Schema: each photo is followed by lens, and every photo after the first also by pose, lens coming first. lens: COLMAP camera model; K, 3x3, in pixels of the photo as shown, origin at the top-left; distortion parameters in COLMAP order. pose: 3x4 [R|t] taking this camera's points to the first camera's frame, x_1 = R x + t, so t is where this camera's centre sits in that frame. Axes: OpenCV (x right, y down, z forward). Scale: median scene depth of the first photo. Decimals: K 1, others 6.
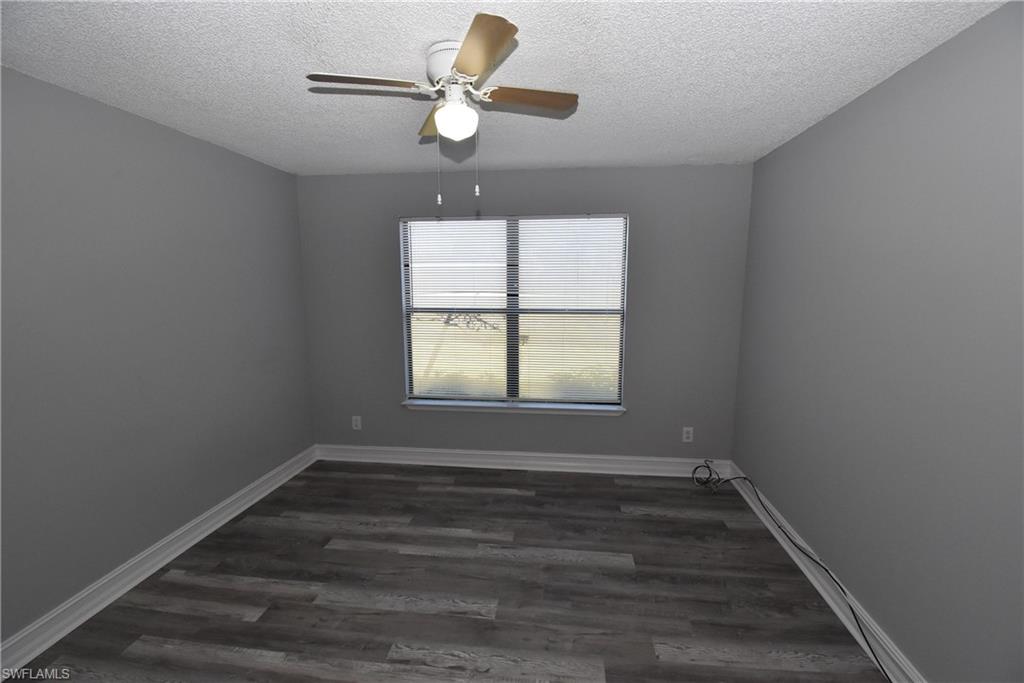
lens RADIAL K [[450.3, 0, 513.0], [0, 450.3, 344.2], [0, 0, 1]] dist [0.020930, -0.026134]
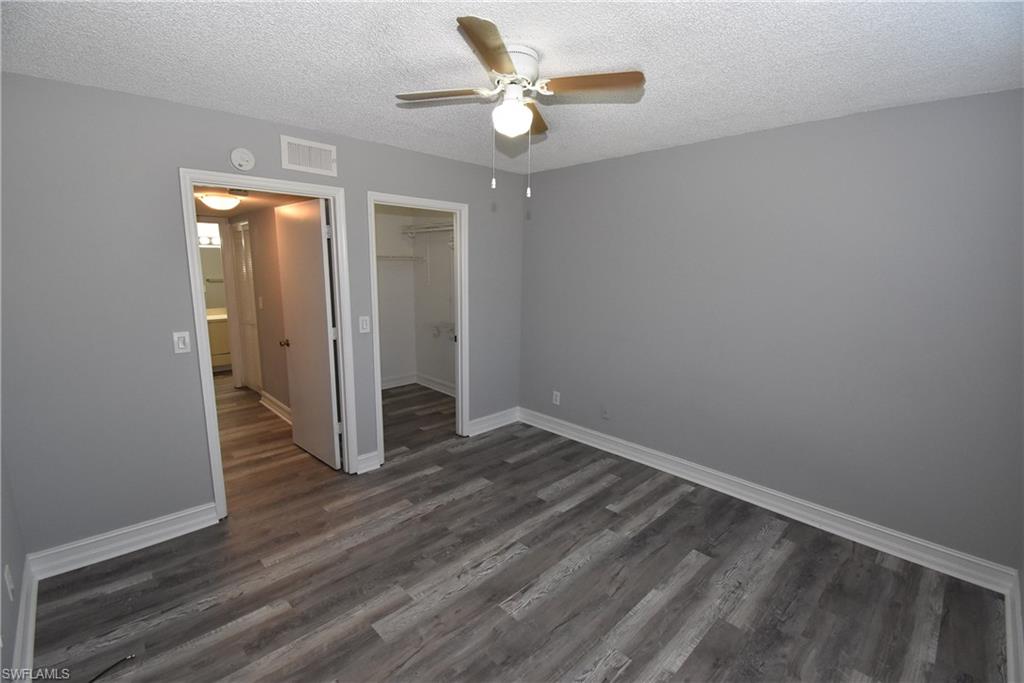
lens RADIAL K [[450.3, 0, 513.0], [0, 450.3, 344.2], [0, 0, 1]] dist [0.020930, -0.026134]
pose [[-0.629595, 0.126158, -0.766612, 0.603795], [-0.120623, 0.958890, 0.256865, -0.200660], [0.767502, 0.254192, -0.588495, 1.393280]]
